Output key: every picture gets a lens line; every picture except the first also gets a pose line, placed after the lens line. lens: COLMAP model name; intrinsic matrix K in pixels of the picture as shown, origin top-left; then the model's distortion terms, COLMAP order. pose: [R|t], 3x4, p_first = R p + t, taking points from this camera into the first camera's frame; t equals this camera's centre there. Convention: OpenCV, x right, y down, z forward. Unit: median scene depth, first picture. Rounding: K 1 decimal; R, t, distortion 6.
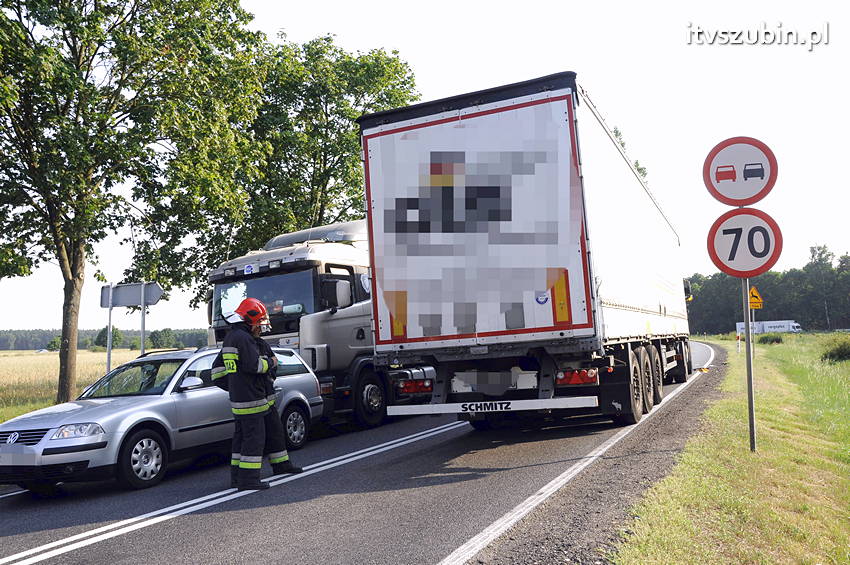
lens RADIAL K [[746.3, 0, 432.3], [0, 746.3, 282.9], [0, 0, 1]] dist [-0.078768, 0.063152]
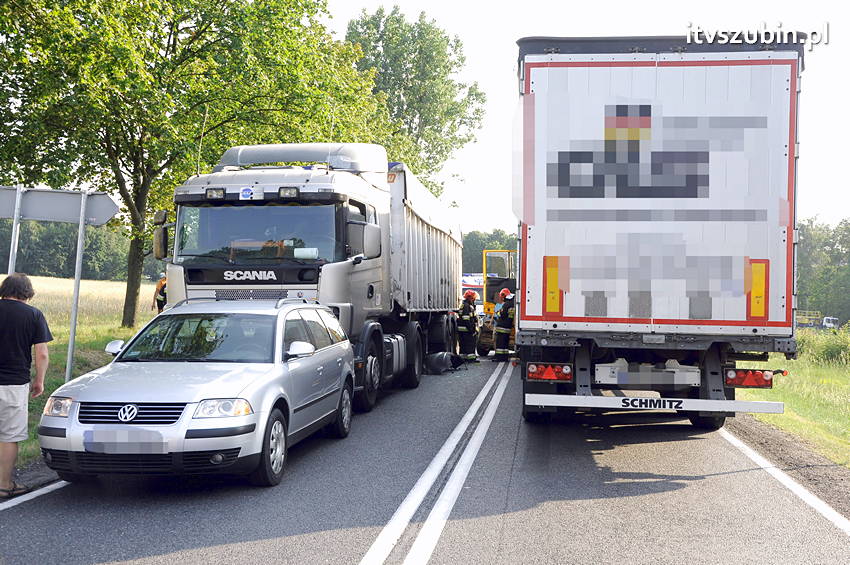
lens RADIAL K [[977.0, 0, 441.5], [0, 977.0, 284.6], [0, 0, 1]] dist [0.066446, 0.000000]
pose [[0.948276, 0.097972, 0.301950, -0.488331], [-0.118661, 0.991629, 0.050910, -0.001406], [-0.294435, -0.084107, 0.951963, -0.011367]]
